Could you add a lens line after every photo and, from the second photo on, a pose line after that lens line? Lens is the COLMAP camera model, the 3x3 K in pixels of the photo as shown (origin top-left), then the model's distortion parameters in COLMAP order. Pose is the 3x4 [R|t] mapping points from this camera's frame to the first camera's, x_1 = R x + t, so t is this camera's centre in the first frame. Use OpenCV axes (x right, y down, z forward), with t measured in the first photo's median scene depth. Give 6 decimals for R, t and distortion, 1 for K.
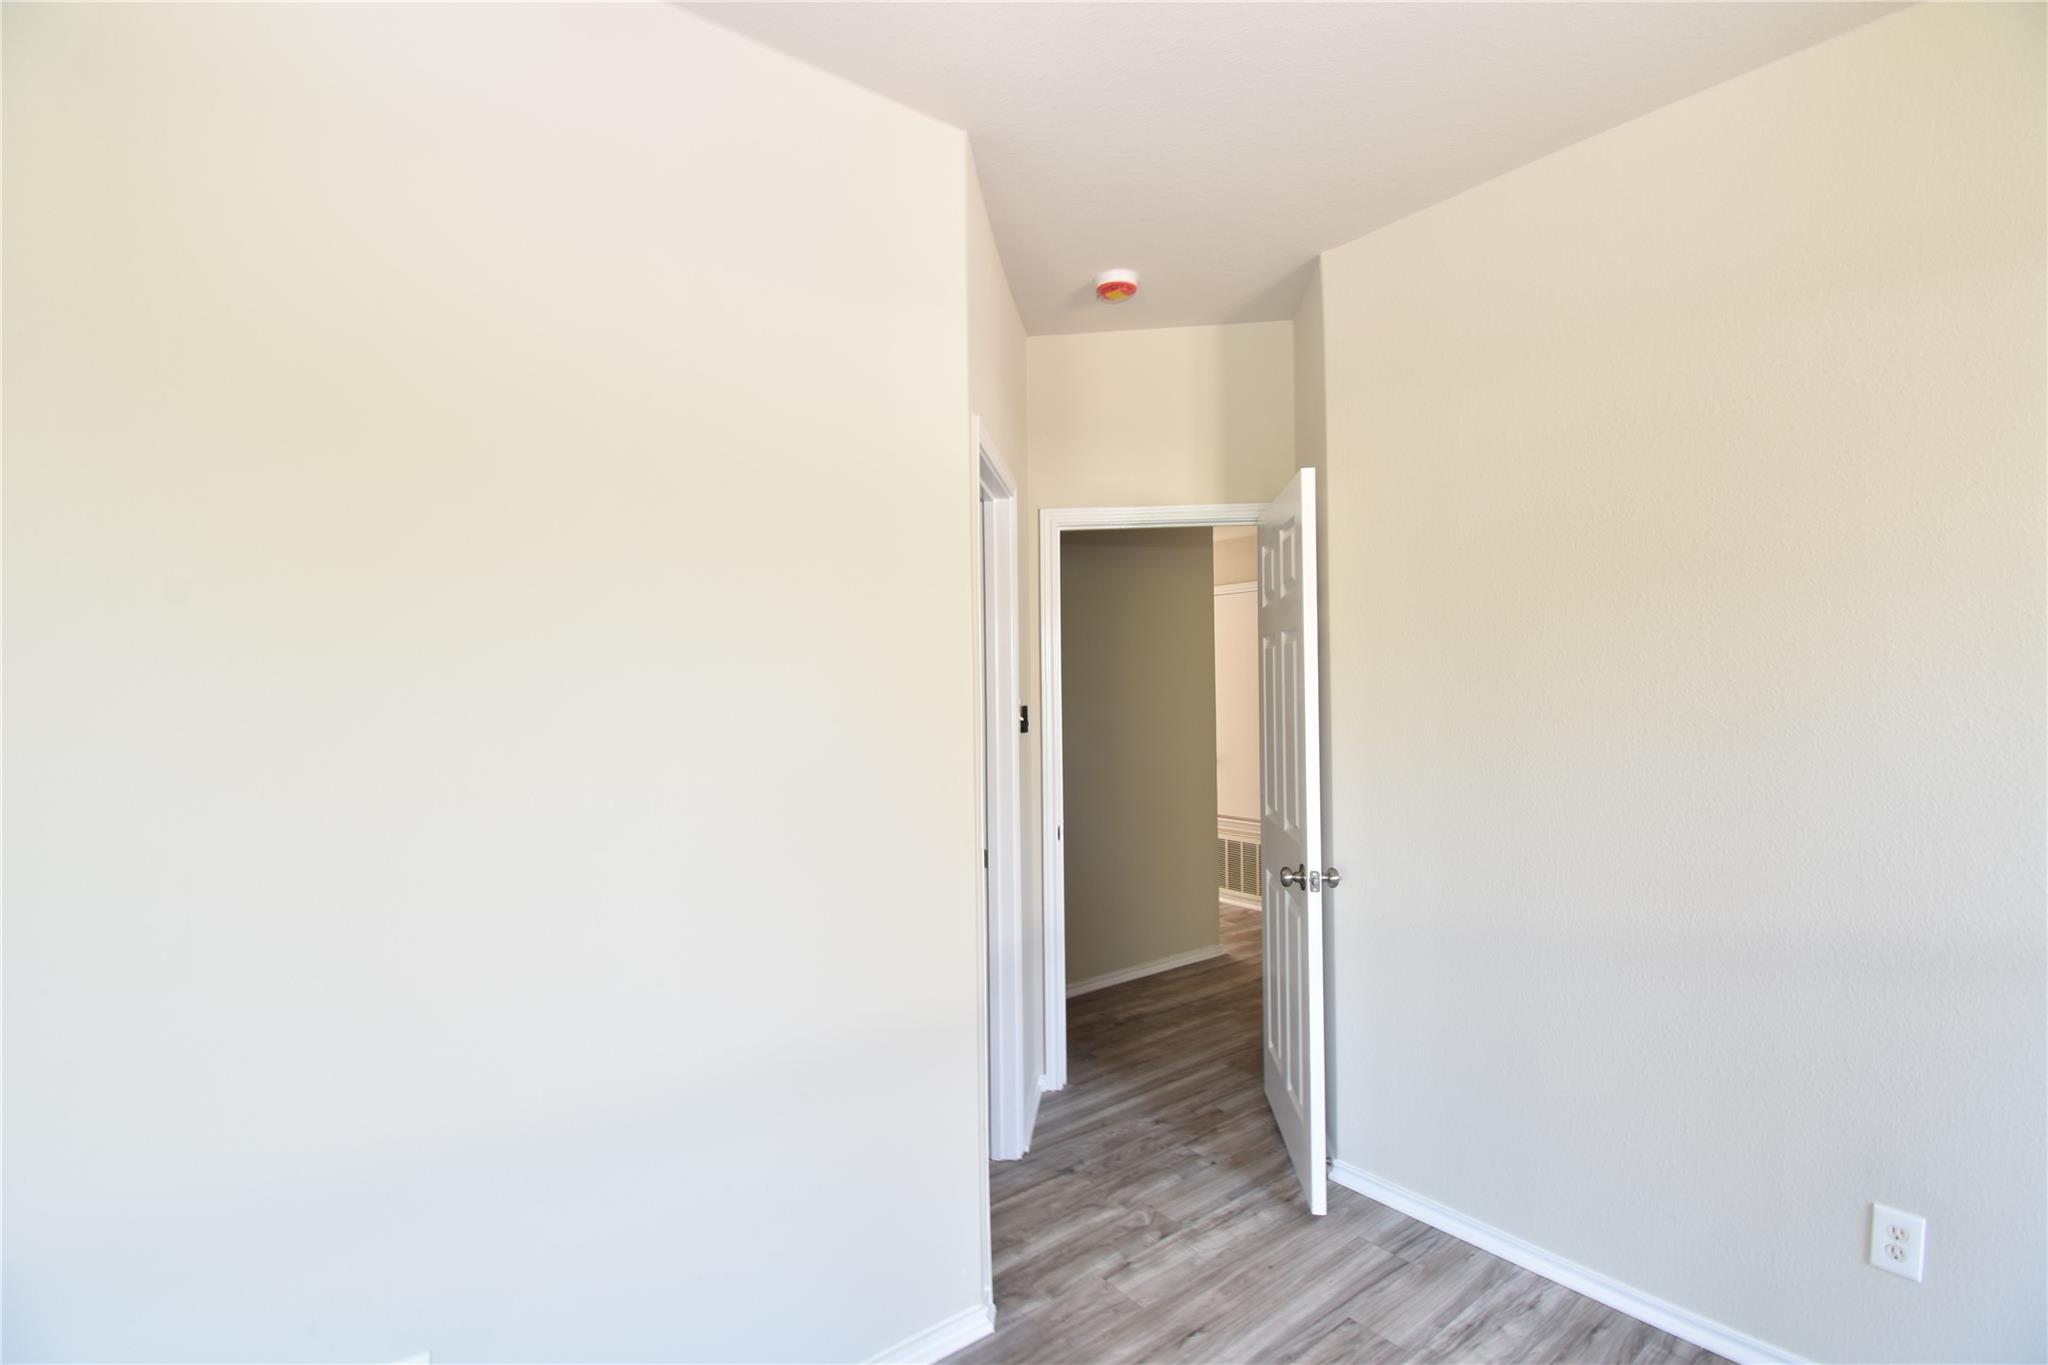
lens RADIAL K [[926.3, 0, 1011.0], [0, 926.3, 673.3], [0, 0, 1]] dist [-0.002629, -0.015834]
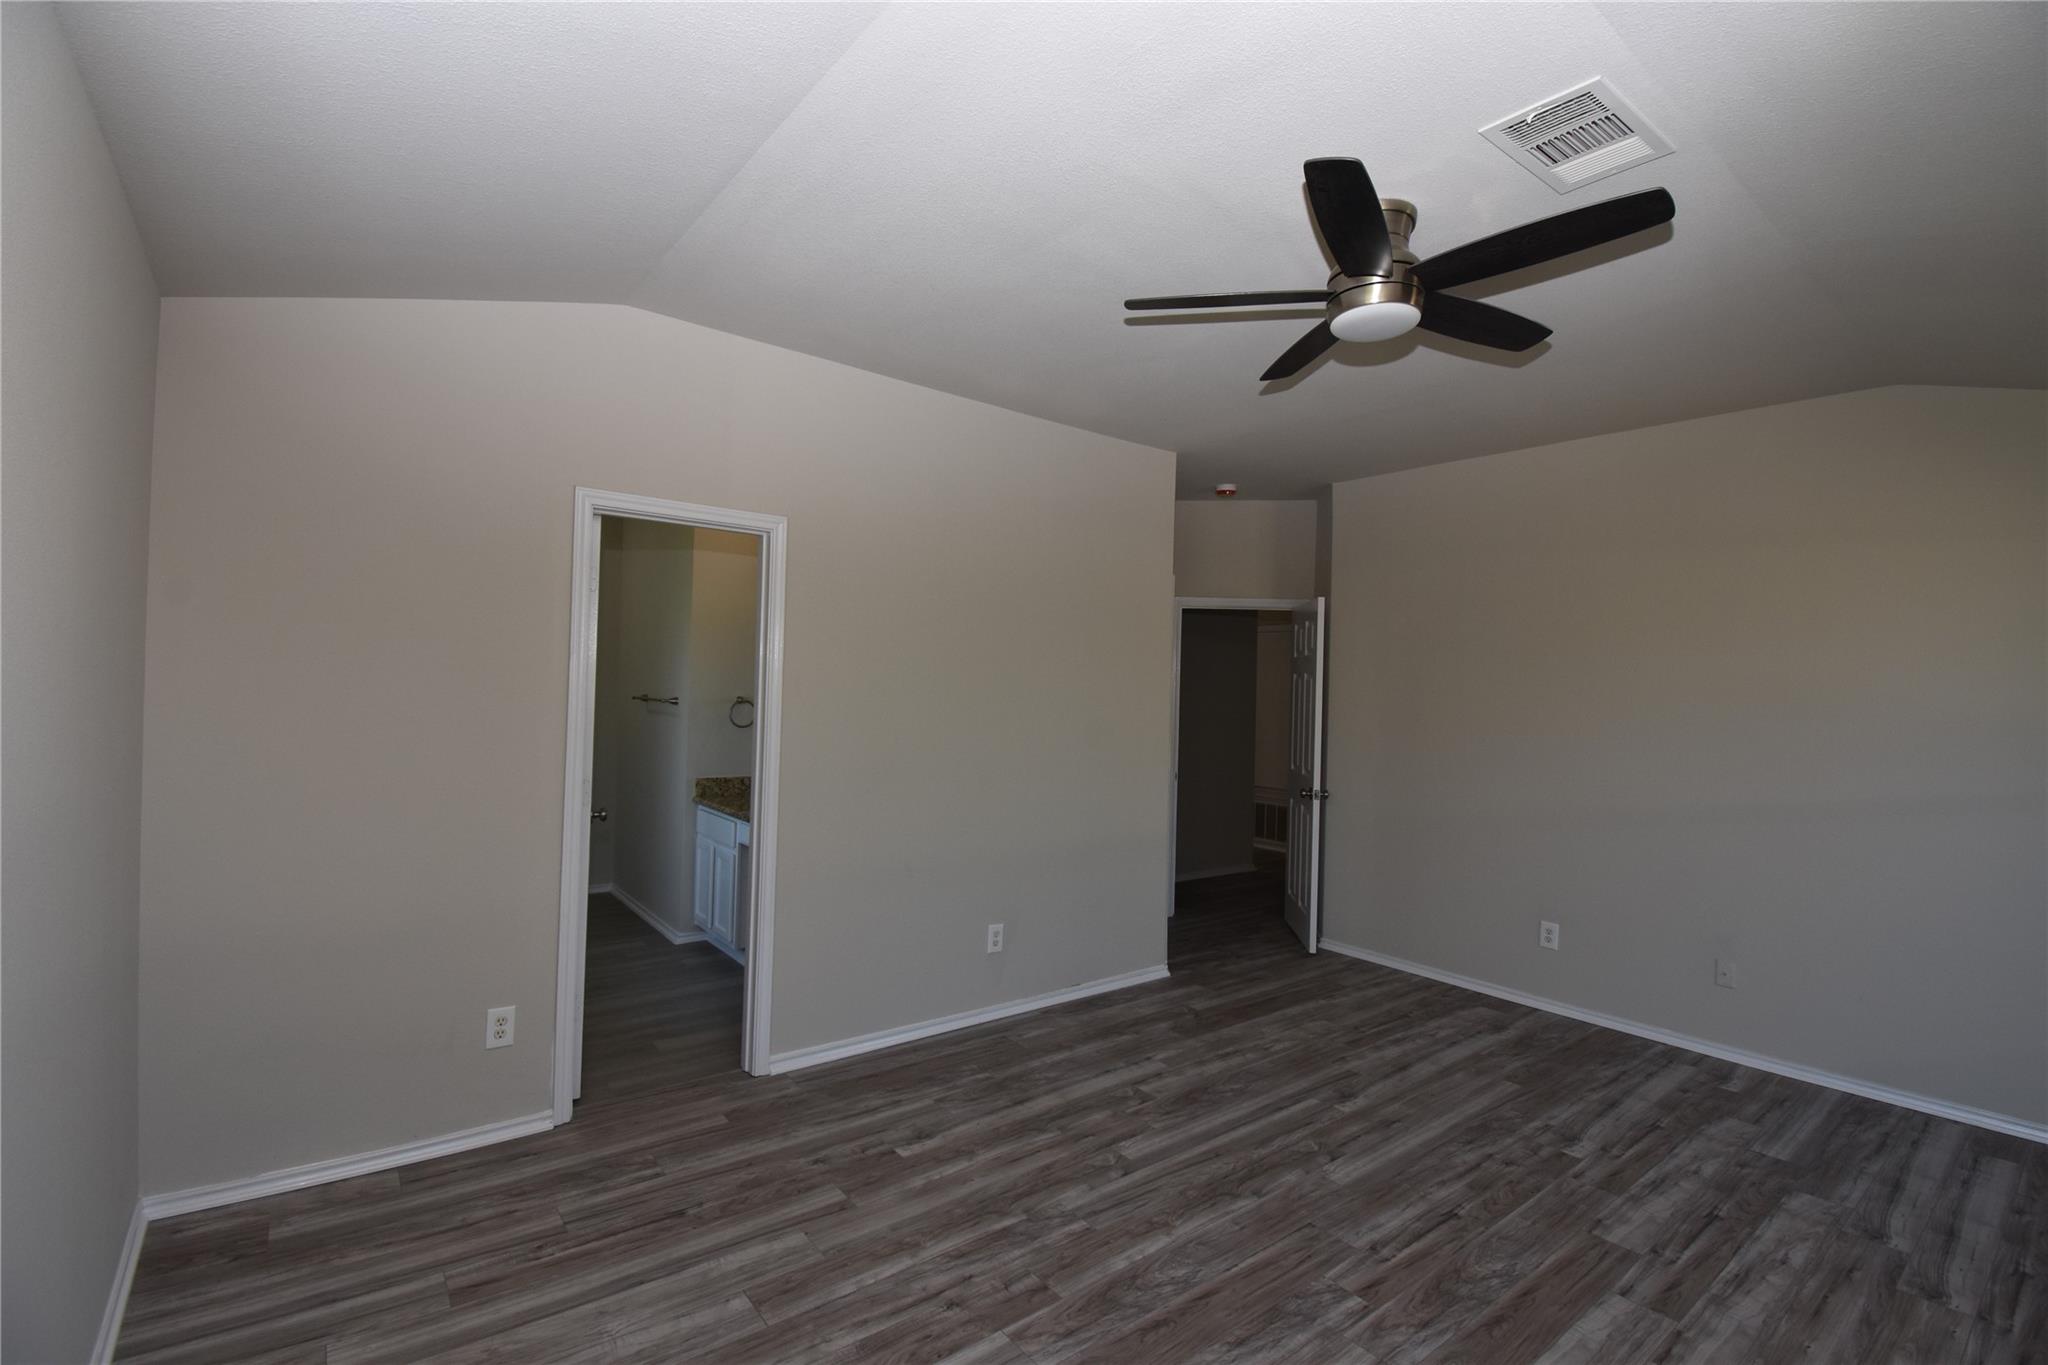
lens RADIAL K [[926.3, 0, 1012.5], [0, 926.3, 664.1], [0, 0, 1]] dist [-0.002629, -0.015834]
pose [[0.999062, 0.042974, -0.005371, -0.327929], [-0.043018, 0.999039, -0.008358, -0.020938], [0.005006, 0.008581, 0.999951, -0.998920]]
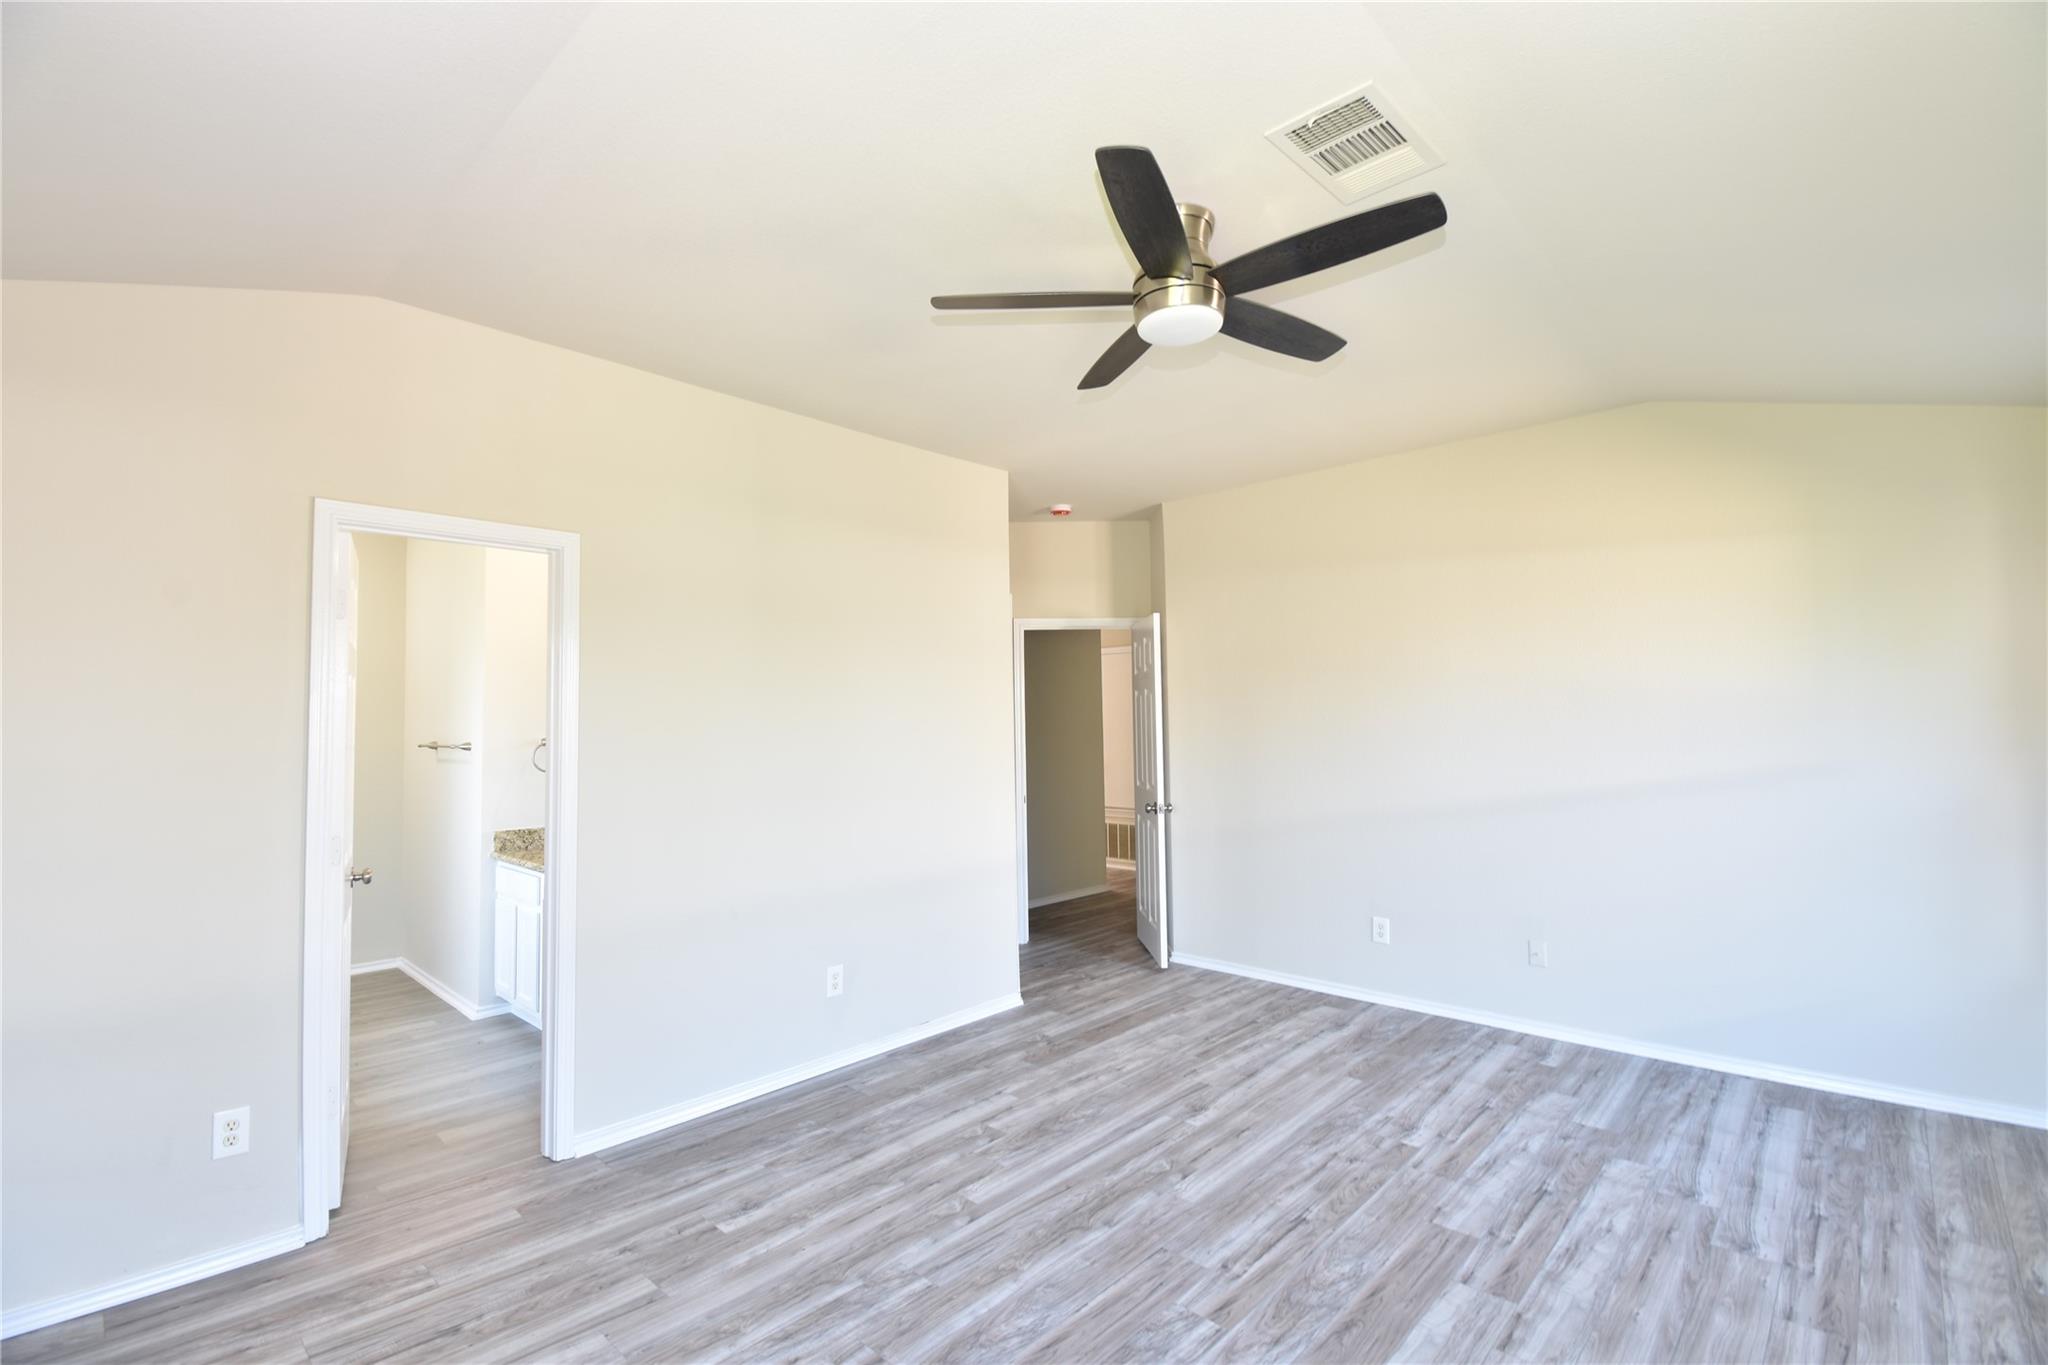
lens RADIAL K [[926.3, 0, 1021.6], [0, 926.3, 661.8], [0, 0, 1]] dist [-0.002629, -0.015834]
pose [[0.987971, 0.008233, 0.154423, -0.285253], [-0.000246, 0.998664, -0.051668, -0.000458], [-0.154642, 0.051009, 0.986653, -0.954033]]
